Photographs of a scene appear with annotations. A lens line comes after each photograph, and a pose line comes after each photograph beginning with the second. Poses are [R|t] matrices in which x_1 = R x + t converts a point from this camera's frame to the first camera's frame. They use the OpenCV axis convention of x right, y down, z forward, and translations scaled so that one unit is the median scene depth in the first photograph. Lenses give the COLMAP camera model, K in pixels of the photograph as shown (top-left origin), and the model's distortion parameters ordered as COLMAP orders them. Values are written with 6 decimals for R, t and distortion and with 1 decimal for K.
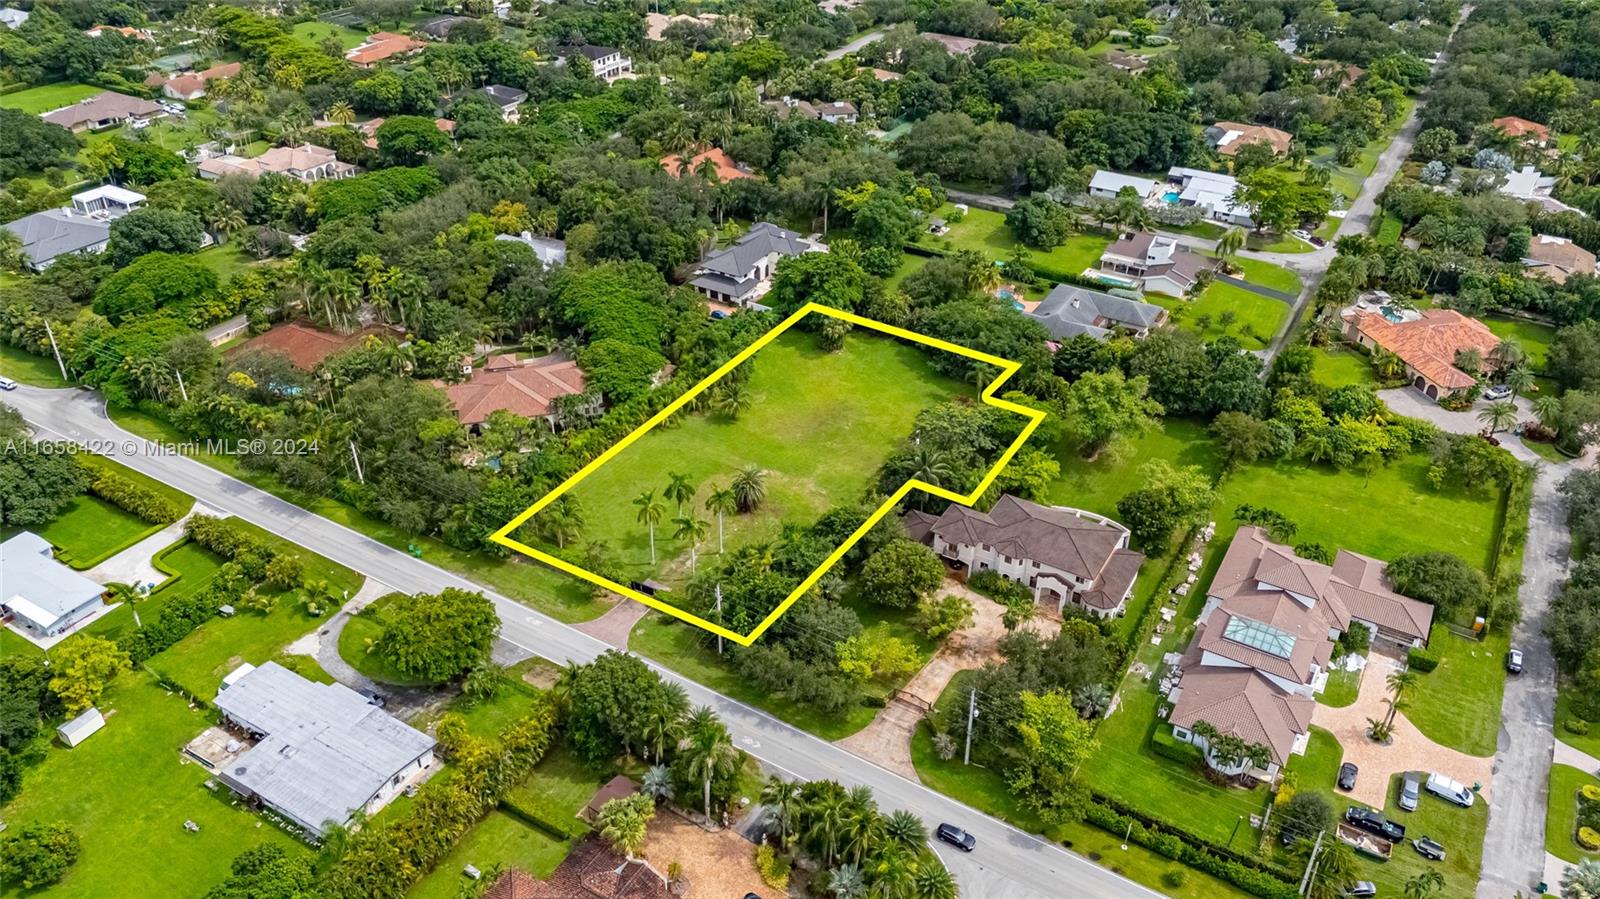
lens RADIAL K [[1174.5, 0, 804.4], [0, 1174.5, 450.0], [0, 0, 1]] dist [0.079599, -0.075430]
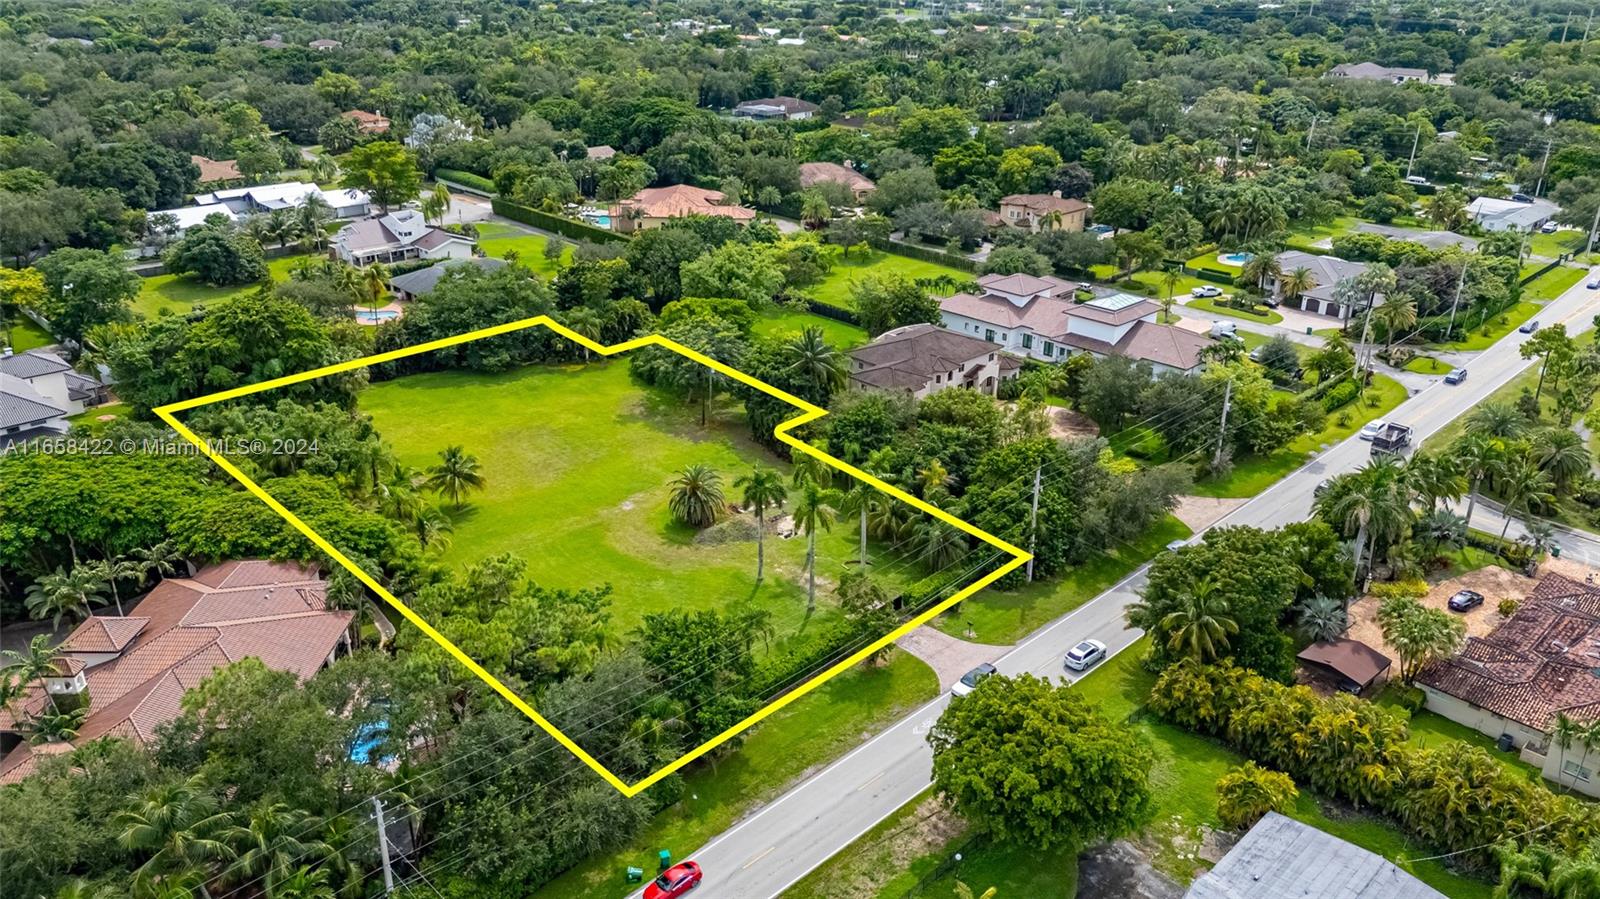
lens RADIAL K [[1174.5, 0, 804.4], [0, 1174.5, 450.0], [0, 0, 1]] dist [0.079599, -0.075430]
pose [[0.249356, -0.395188, 0.884109, -0.548688], [0.514278, 0.827614, 0.224887, -0.098365], [-0.820573, 0.398600, 0.409606, 0.601586]]
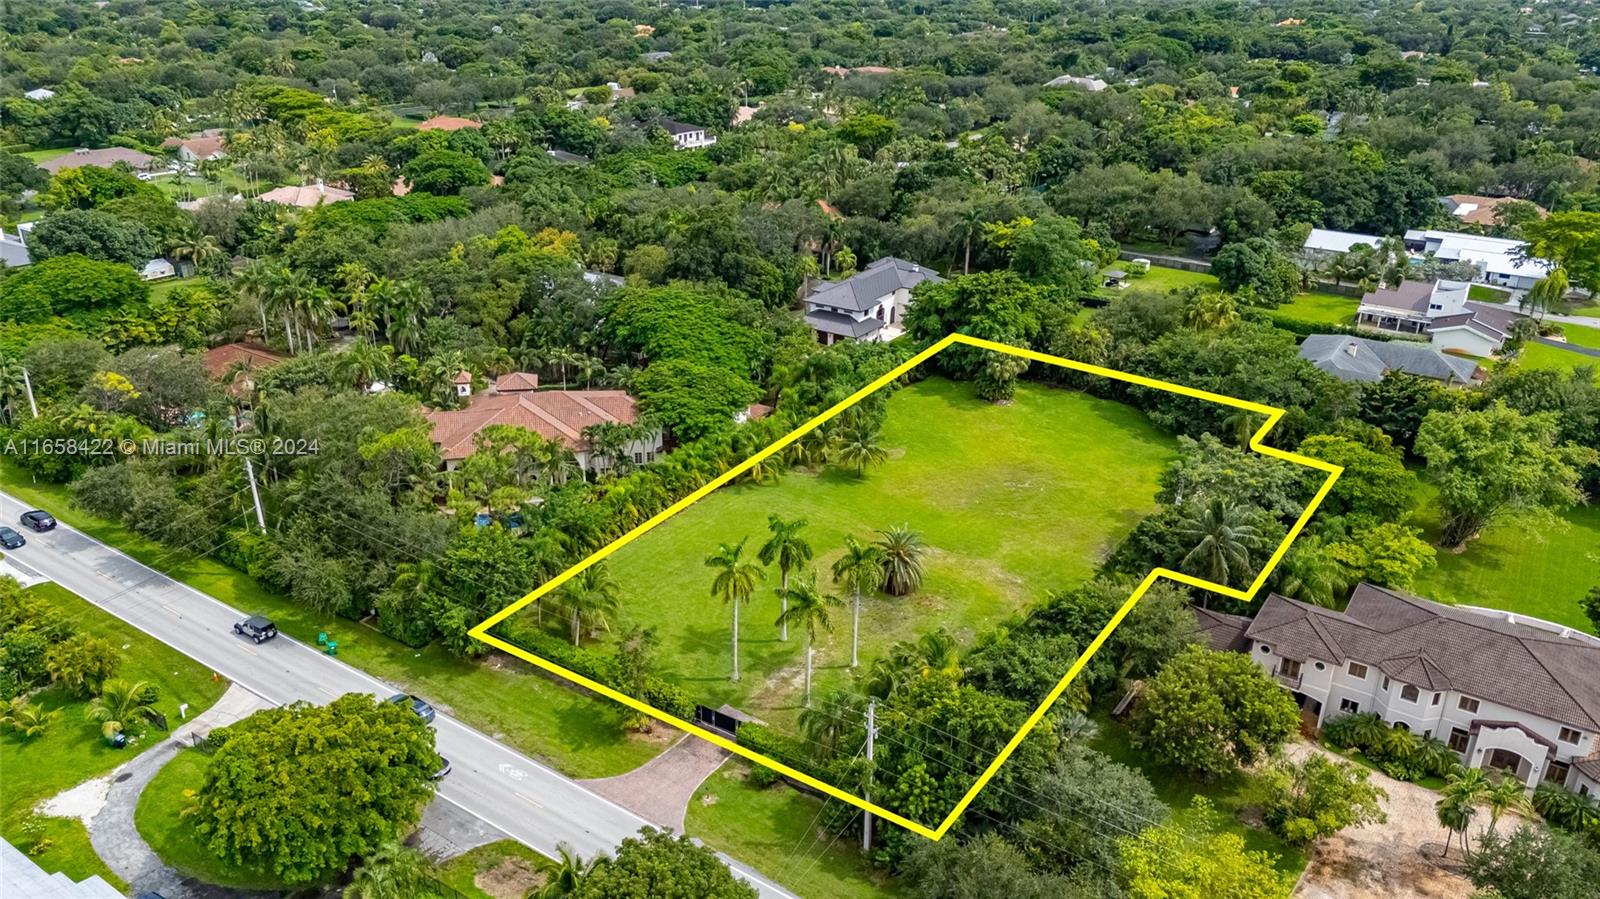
lens RADIAL K [[1174.5, 0, 804.4], [0, 1174.5, 450.0], [0, 0, 1]] dist [0.079599, -0.075430]
pose [[0.998264, 0.026548, -0.052574, -0.057873], [-0.034894, 0.985708, -0.164810, 0.067700], [0.047447, 0.166358, 0.984923, 0.359656]]
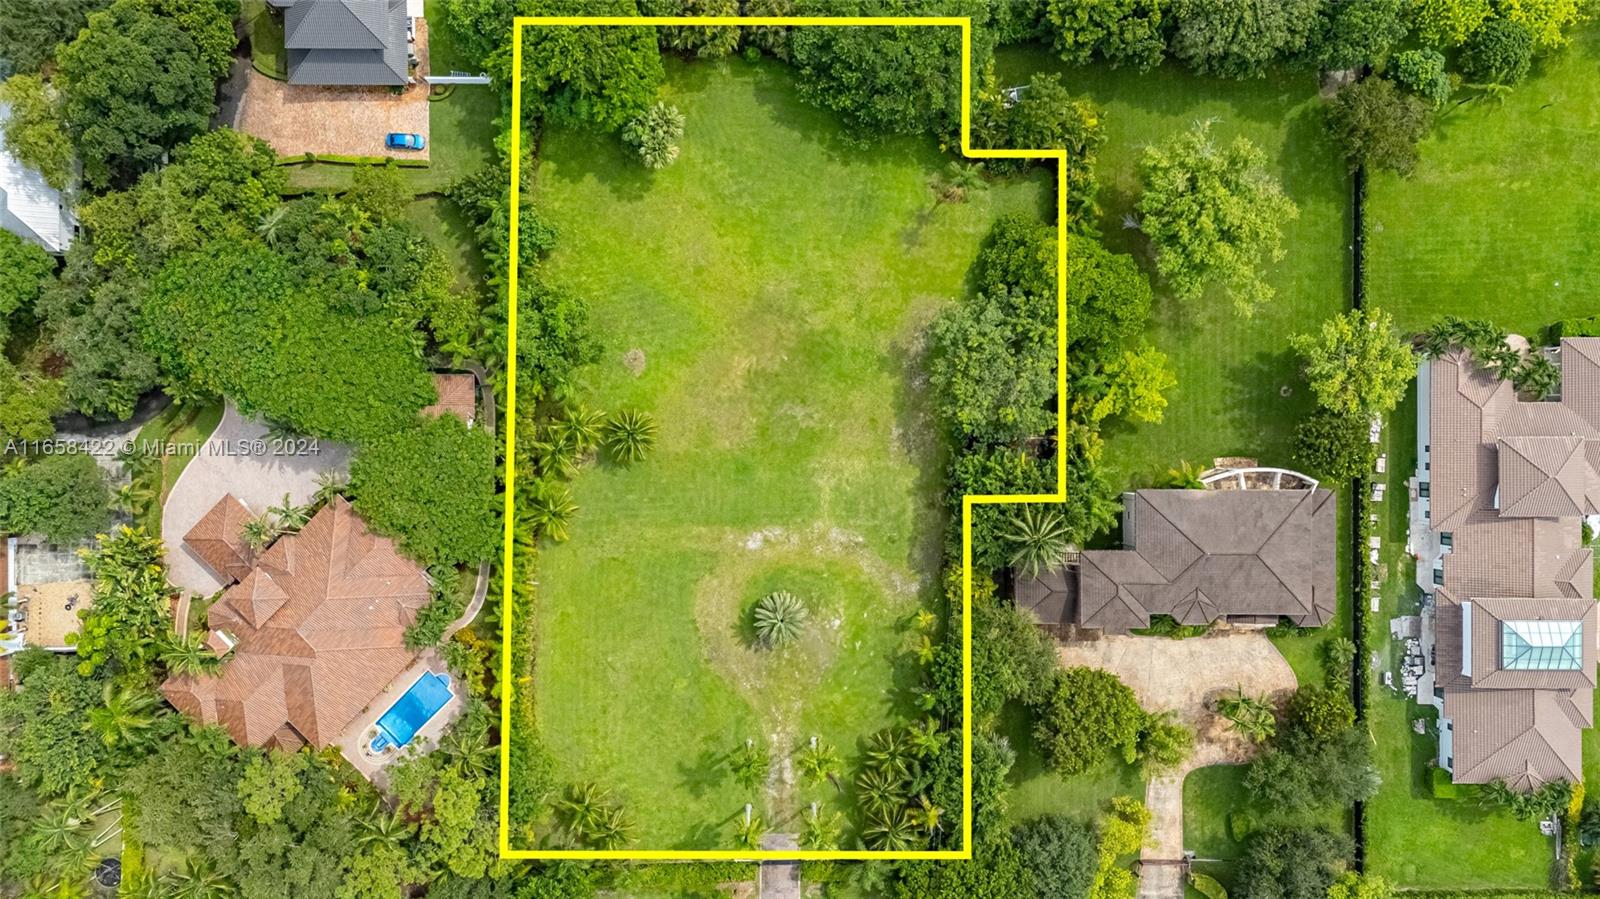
lens RADIAL K [[1174.5, 0, 804.4], [0, 1174.5, 450.0], [0, 0, 1]] dist [0.079599, -0.075430]
pose [[0.862988, -0.505225, -0.000399, 0.012026], [0.268059, 0.457210, 0.848000, -0.530754], [-0.428248, -0.731920, 0.529997, 0.633921]]
